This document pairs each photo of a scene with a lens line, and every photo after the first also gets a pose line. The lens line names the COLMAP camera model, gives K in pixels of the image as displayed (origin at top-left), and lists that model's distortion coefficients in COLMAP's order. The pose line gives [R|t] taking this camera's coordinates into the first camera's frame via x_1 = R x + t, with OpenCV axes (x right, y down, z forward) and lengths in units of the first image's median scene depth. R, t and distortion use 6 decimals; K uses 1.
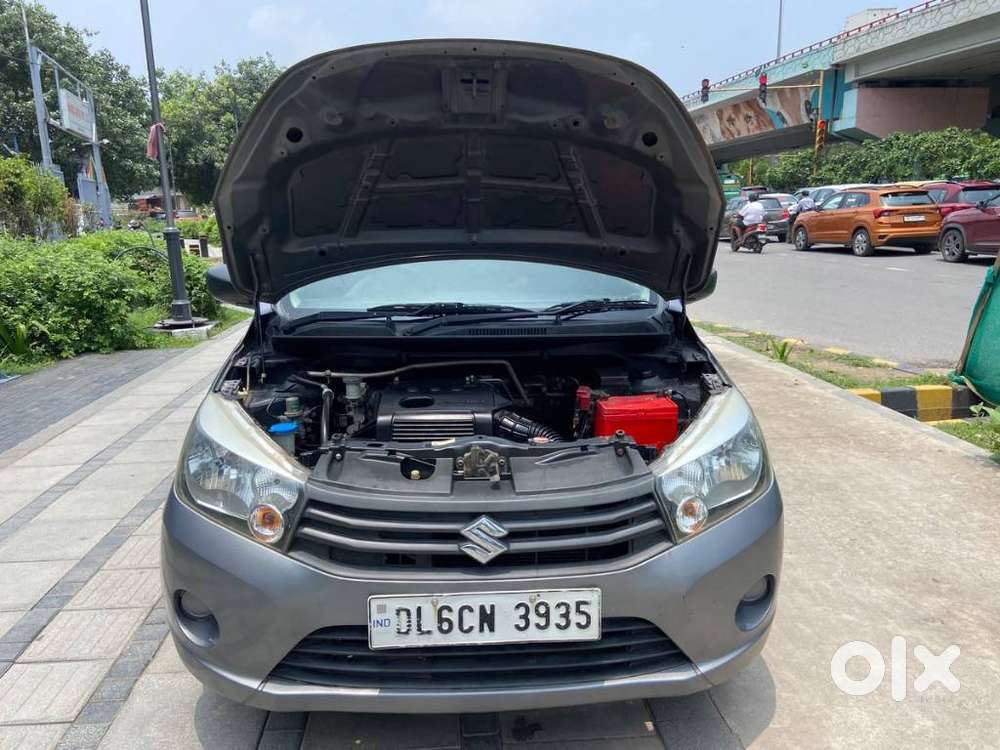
lens RADIAL K [[768.0, 0, 491.3], [0, 768.0, 369.5], [0, 0, 1]] dist [0.040212, -0.020485]
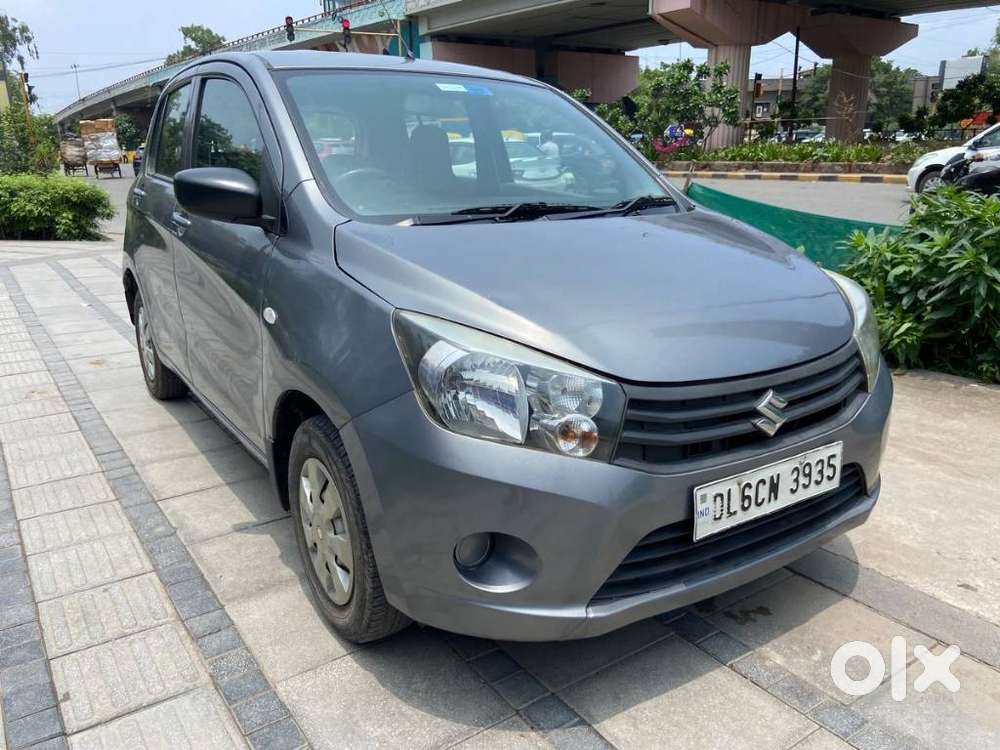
lens RADIAL K [[768.0, 0, 496.3], [0, 768.0, 372.0], [0, 0, 1]] dist [0.040212, -0.020485]
pose [[0.868133, -0.128852, 0.479314, -0.802639], [0.095789, 0.991054, 0.092928, 0.036124], [-0.487000, -0.034761, 0.872710, 0.279398]]
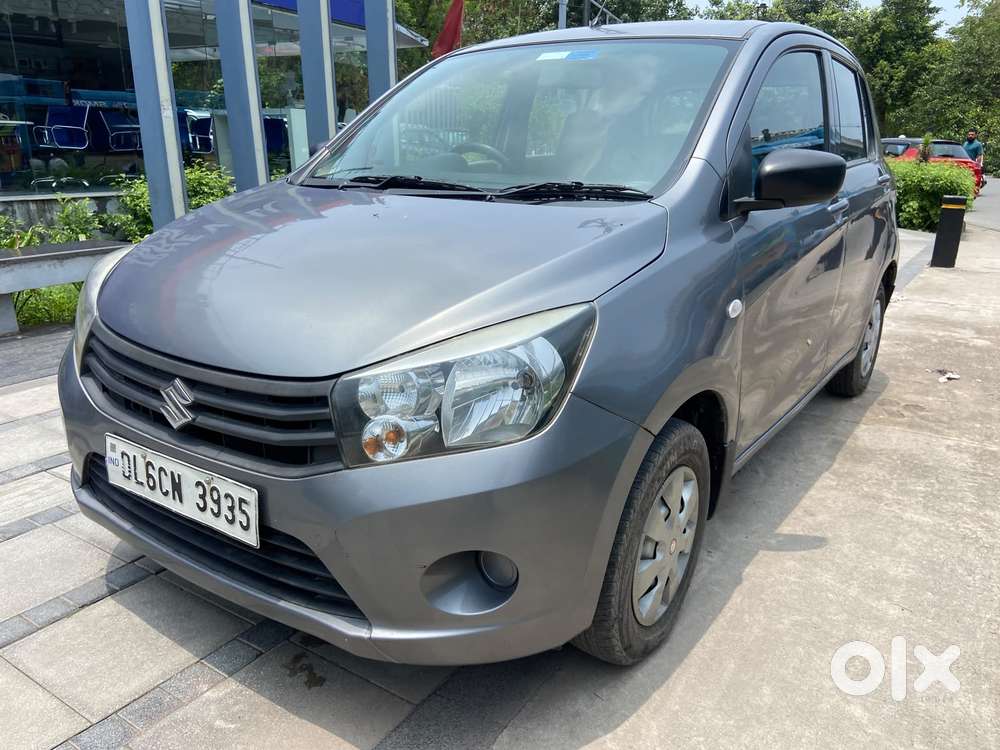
lens RADIAL K [[768.0, 0, 503.4], [0, 768.0, 374.9], [0, 0, 1]] dist [0.040212, -0.020485]
pose [[0.793766, 0.195896, -0.575813, 0.821760], [-0.143366, 0.980298, 0.135872, 0.003820], [0.591085, -0.025299, 0.806213, 0.475963]]
